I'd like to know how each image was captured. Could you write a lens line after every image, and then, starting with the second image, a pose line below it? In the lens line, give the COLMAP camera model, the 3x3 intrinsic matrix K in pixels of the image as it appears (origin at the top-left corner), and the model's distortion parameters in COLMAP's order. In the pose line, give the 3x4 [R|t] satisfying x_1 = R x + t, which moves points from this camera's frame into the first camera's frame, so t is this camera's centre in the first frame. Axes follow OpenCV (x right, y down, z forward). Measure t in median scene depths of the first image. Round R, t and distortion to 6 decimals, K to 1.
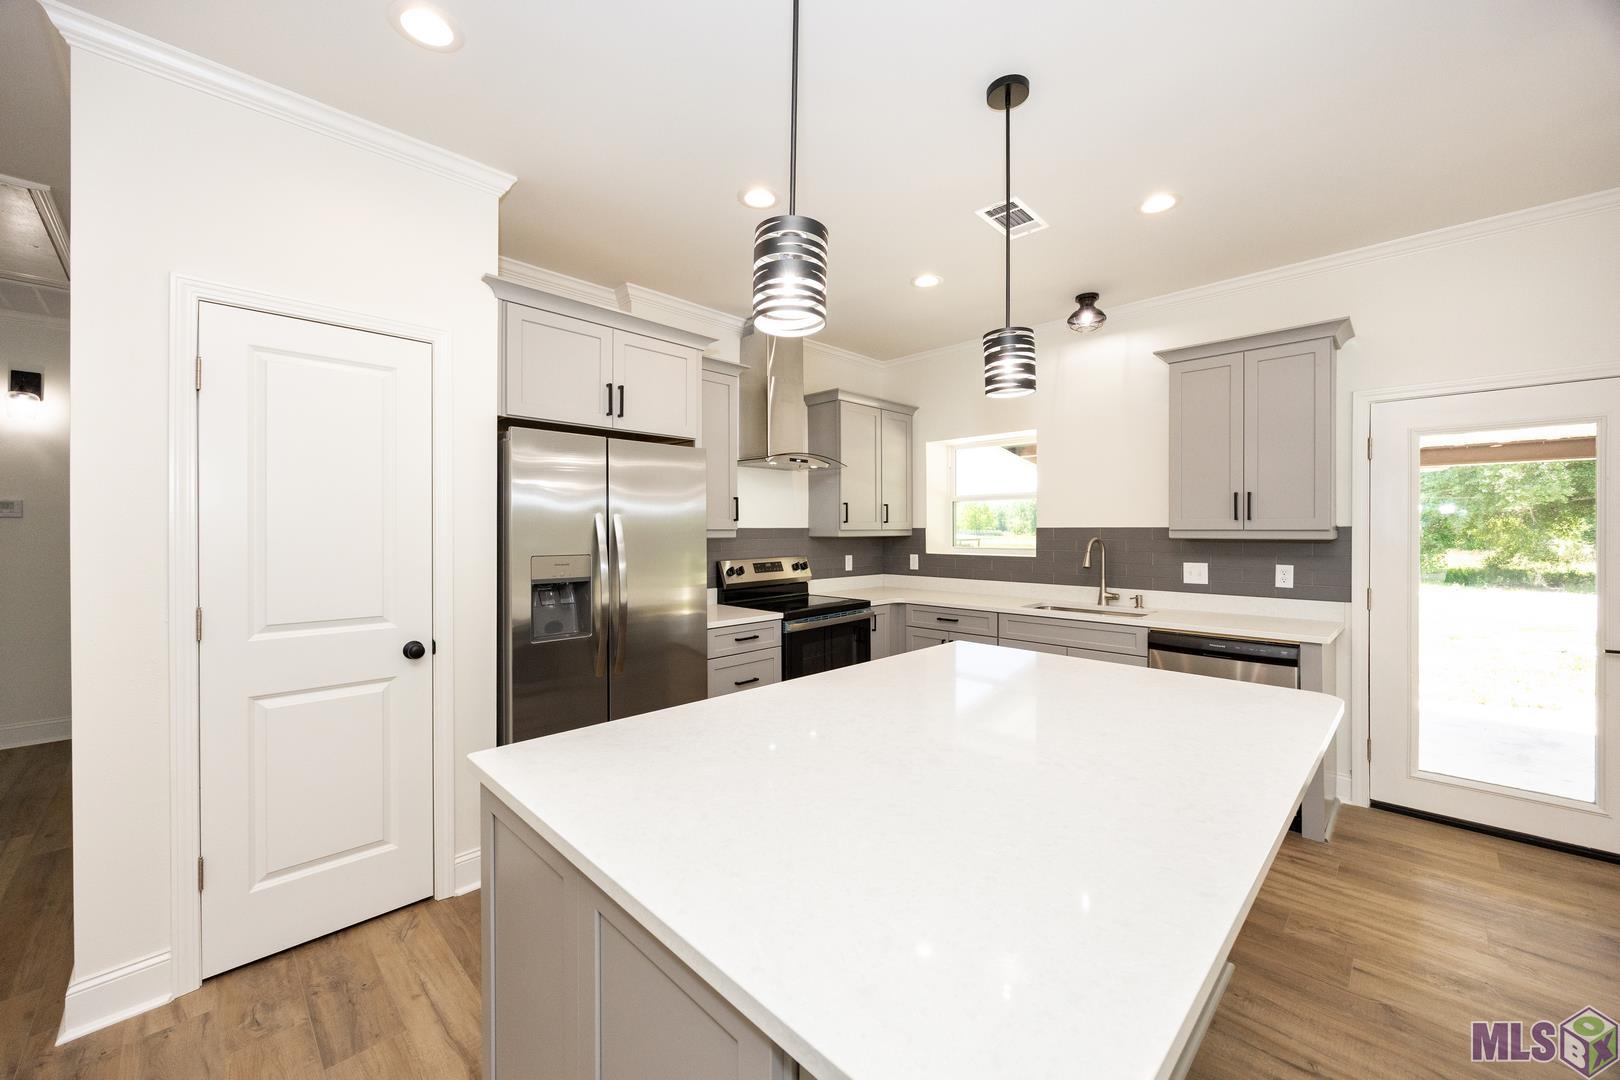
lens RADIAL K [[610.5, 0, 795.7], [0, 610.5, 543.5], [0, 0, 1]] dist [-0.000730, -0.000016]
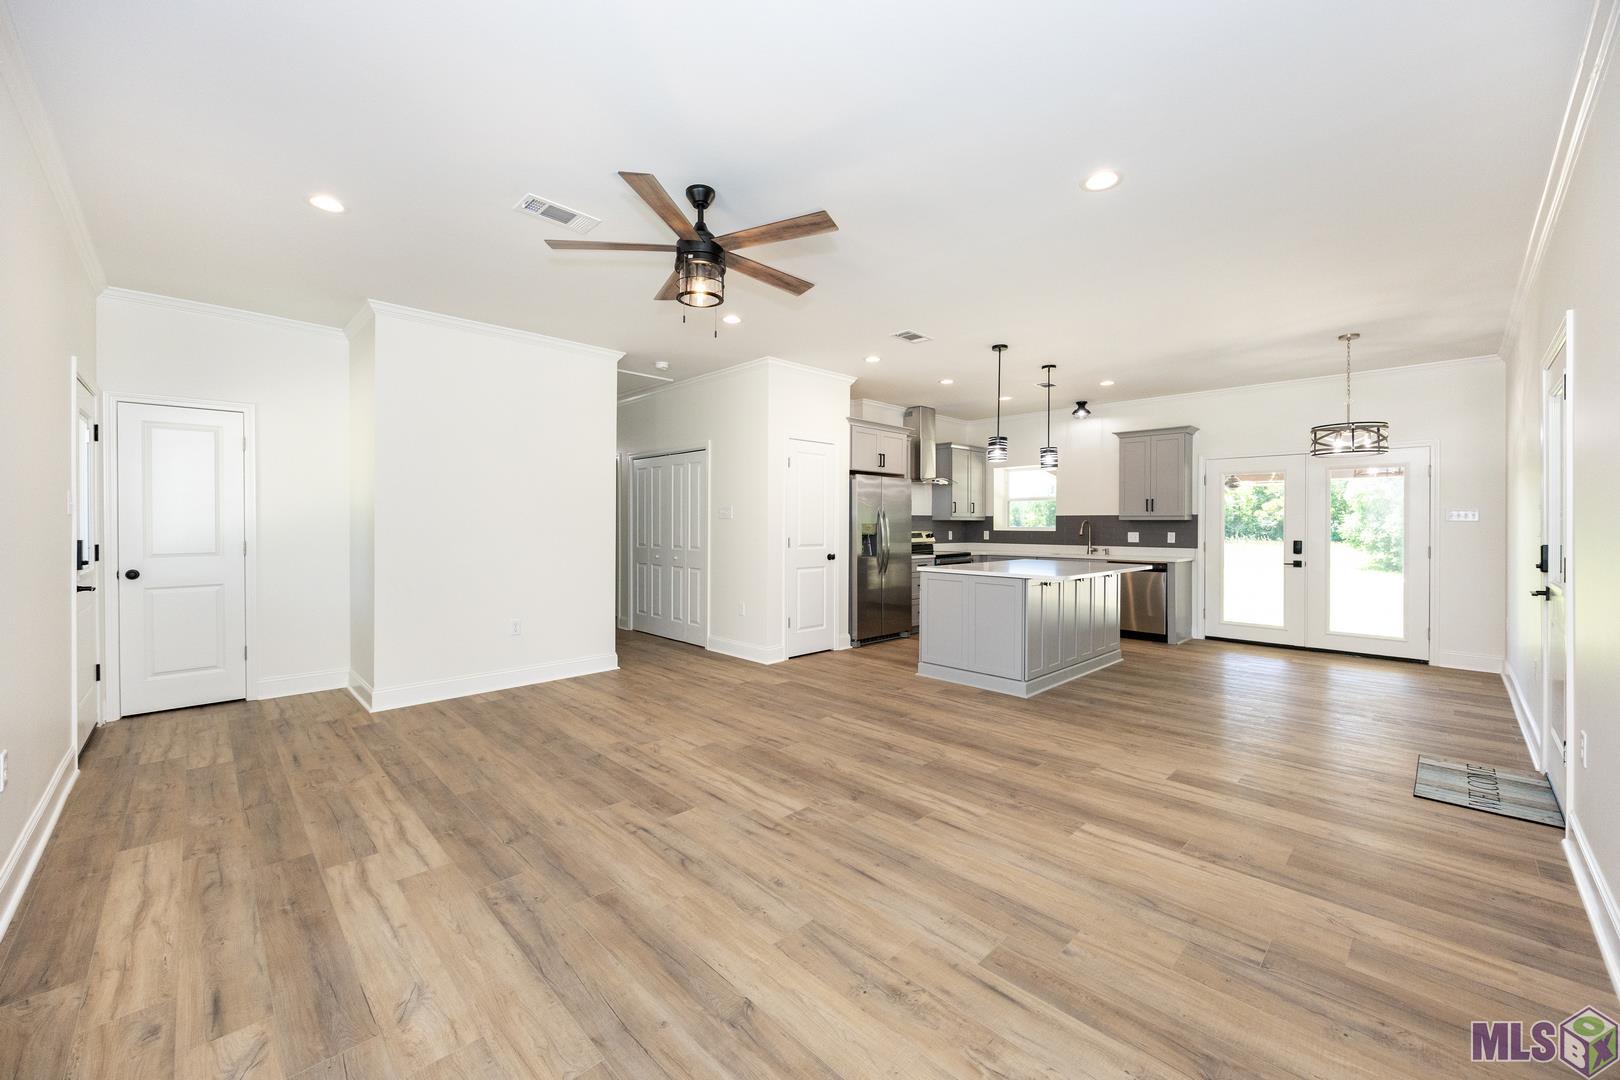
lens RADIAL K [[631.2, 0, 790.3], [0, 631.2, 537.7], [0, 0, 1]] dist [-0.000025, 0.000074]
pose [[0.999871, 0.005469, -0.015092, -0.483859], [-0.005493, 0.999984, -0.001494, 0.059760], [0.015084, 0.001577, 0.999885, -1.174880]]
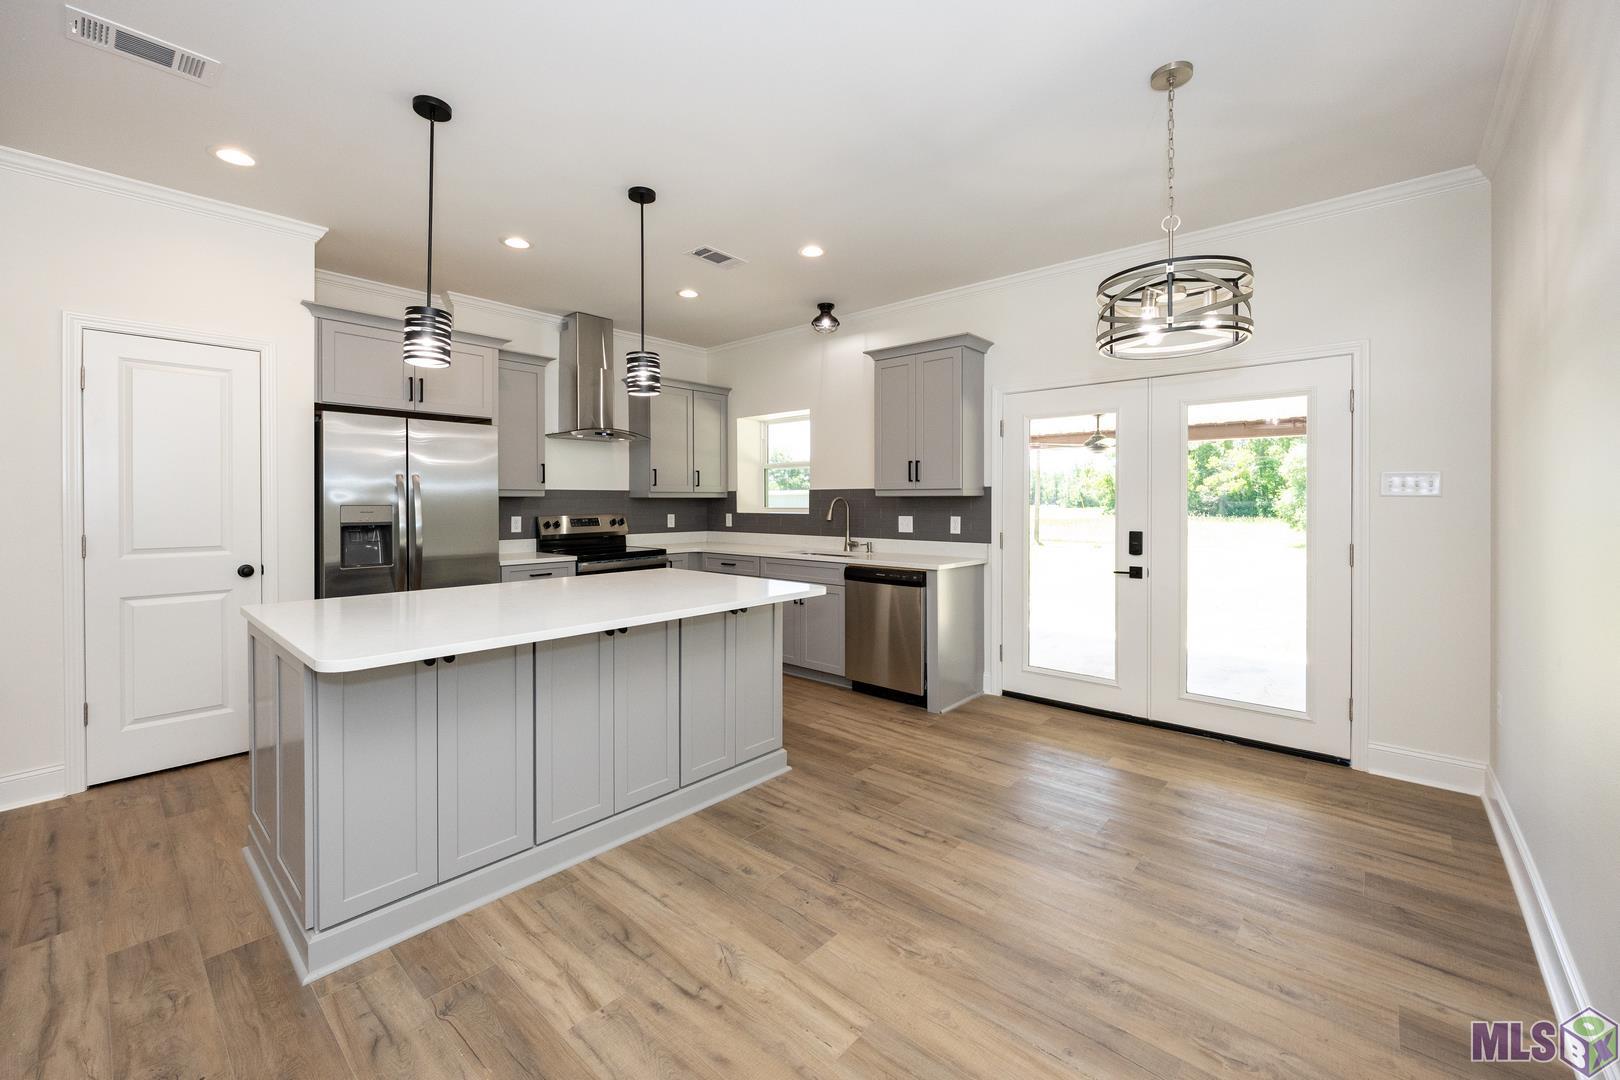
lens RADIAL K [[646.8, 0, 793.4], [0, 646.8, 518.6], [0, 0, 1]] dist [-0.002366, 0.000115]
pose [[0.998818, -0.000601, 0.048609, 0.356138], [0.000437, 0.999994, 0.003383, 0.031982], [-0.048611, -0.003358, 0.998812, -0.345928]]
